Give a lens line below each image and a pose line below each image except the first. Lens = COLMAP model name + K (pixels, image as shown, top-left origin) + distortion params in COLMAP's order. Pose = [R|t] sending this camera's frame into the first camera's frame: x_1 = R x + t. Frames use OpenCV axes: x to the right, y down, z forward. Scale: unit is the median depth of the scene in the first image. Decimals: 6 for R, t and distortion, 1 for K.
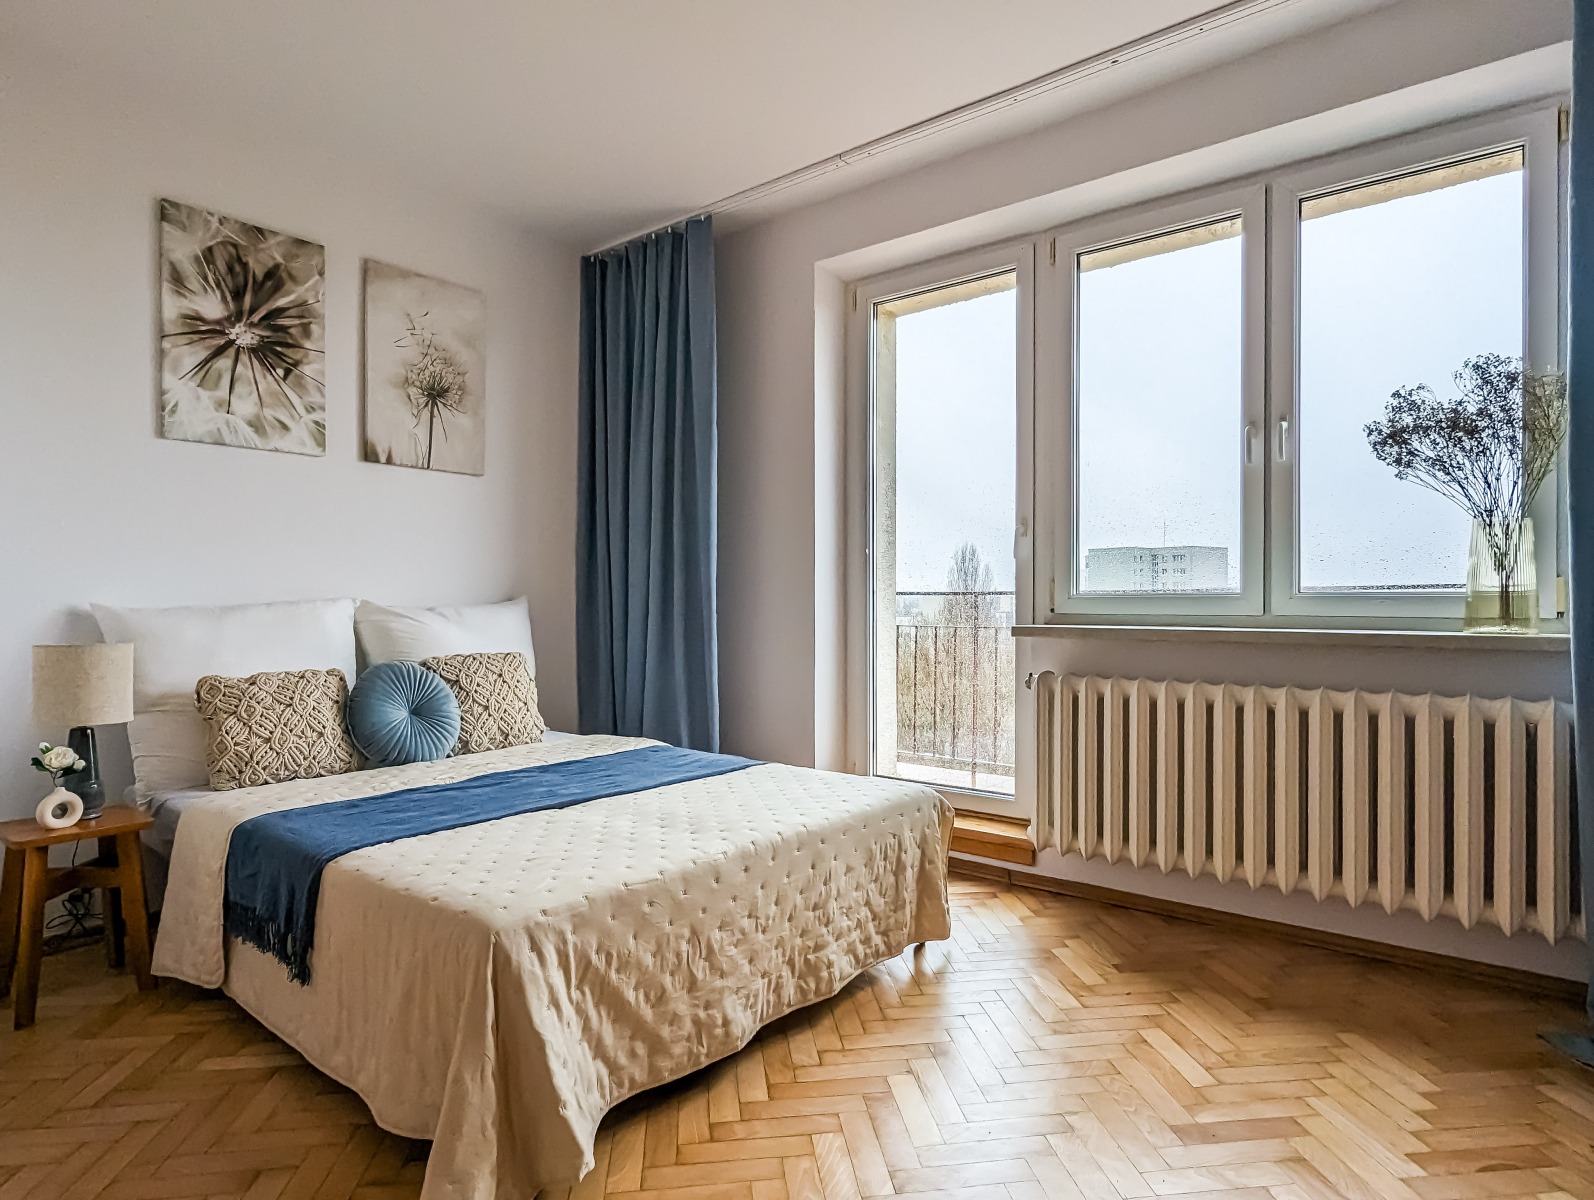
lens RADIAL K [[903.1, 0, 794.9], [0, 903.1, 602.8], [0, 0, 1]] dist [-0.000653, 0.000134]
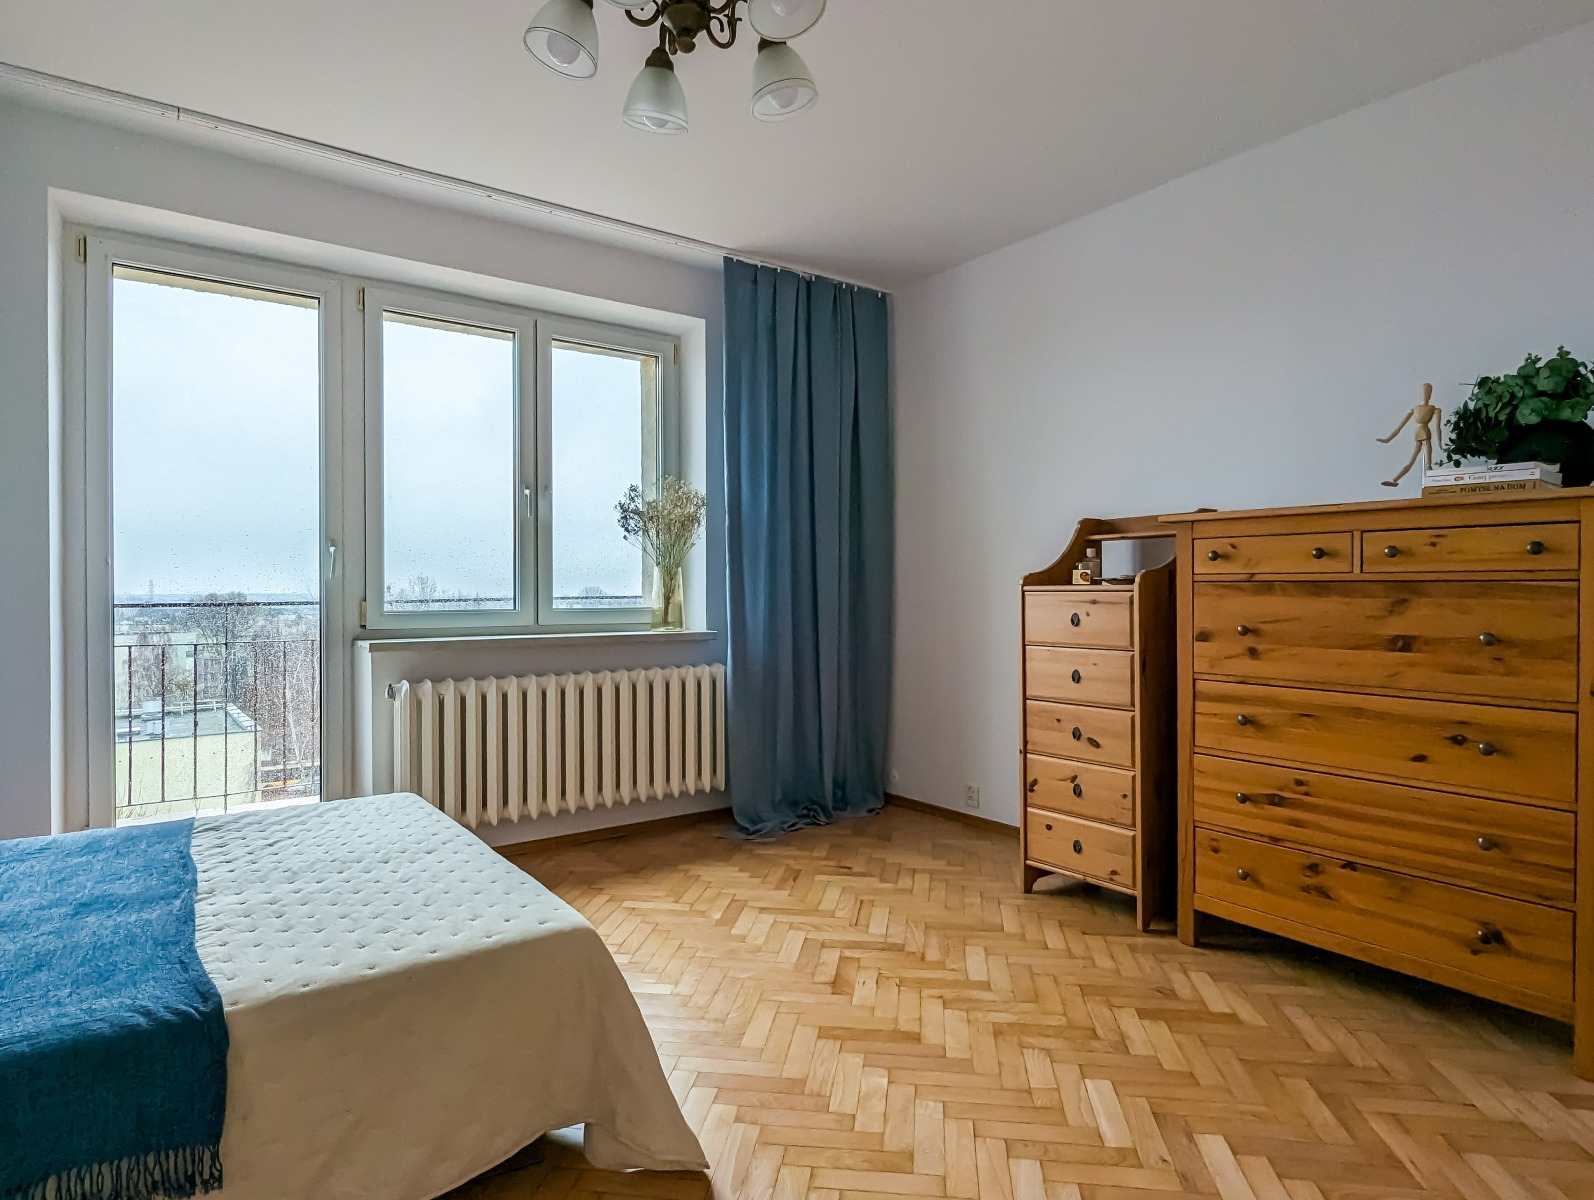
lens RADIAL K [[903.1, 0, 804.2], [0, 903.1, 595.4], [0, 0, 1]] dist [-0.000653, 0.000134]
pose [[0.259365, -0.006546, 0.965757, -0.826848], [0.001698, 0.999979, 0.006322, -0.046295], [-0.965778, 0.000000, 0.259370, 0.258218]]
